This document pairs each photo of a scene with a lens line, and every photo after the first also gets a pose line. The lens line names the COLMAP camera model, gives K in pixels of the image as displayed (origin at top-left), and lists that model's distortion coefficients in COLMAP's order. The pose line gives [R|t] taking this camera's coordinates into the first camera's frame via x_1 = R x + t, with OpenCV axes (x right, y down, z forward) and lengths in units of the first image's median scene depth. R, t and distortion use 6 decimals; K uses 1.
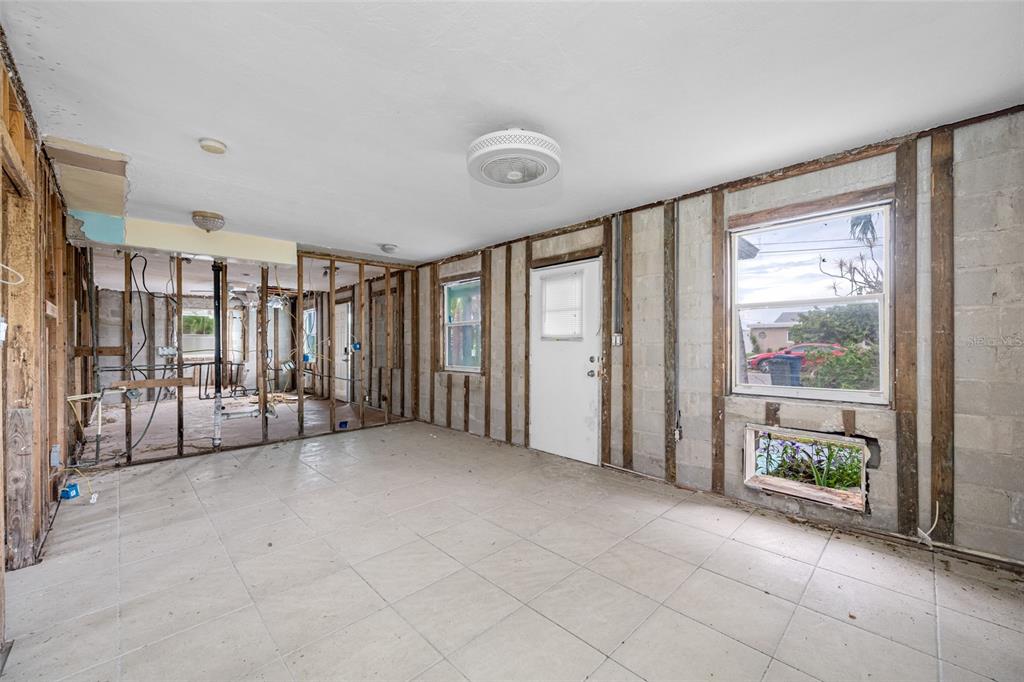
lens RADIAL K [[408.8, 0, 517.5], [0, 408.8, 342.6], [0, 0, 1]] dist [0.000891, -0.000113]
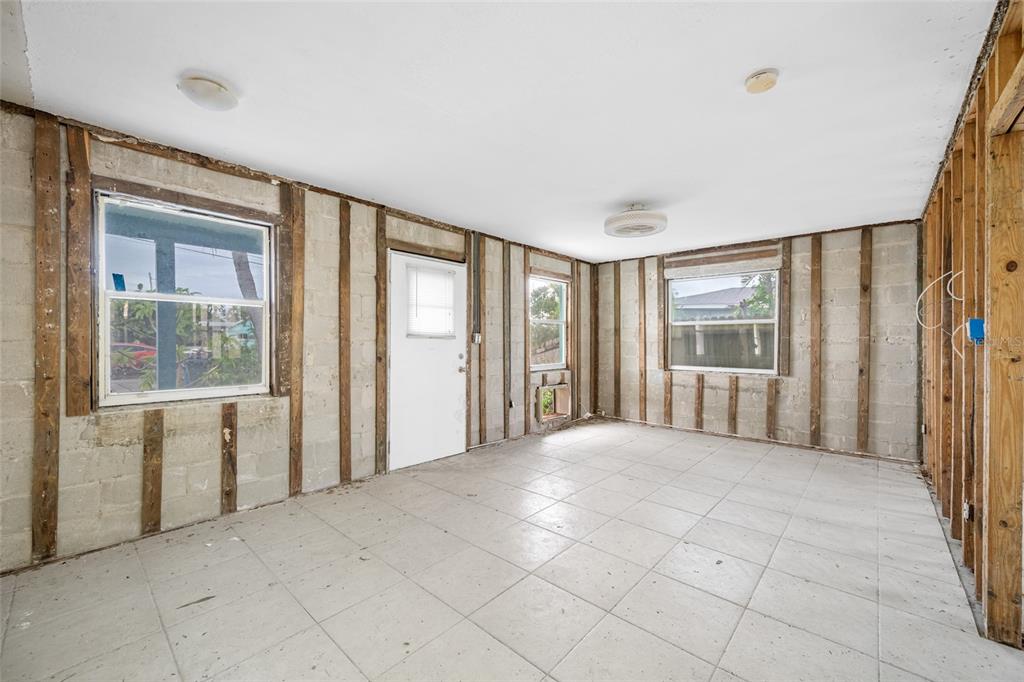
lens RADIAL K [[408.8, 0, 517.5], [0, 408.8, 342.6], [0, 0, 1]] dist [0.000891, -0.000113]
pose [[-0.071830, 0.003824, 0.997410, -0.948480], [-0.000334, 0.999993, -0.003858, 0.009260], [-0.997417, -0.000610, -0.071828, 0.969343]]
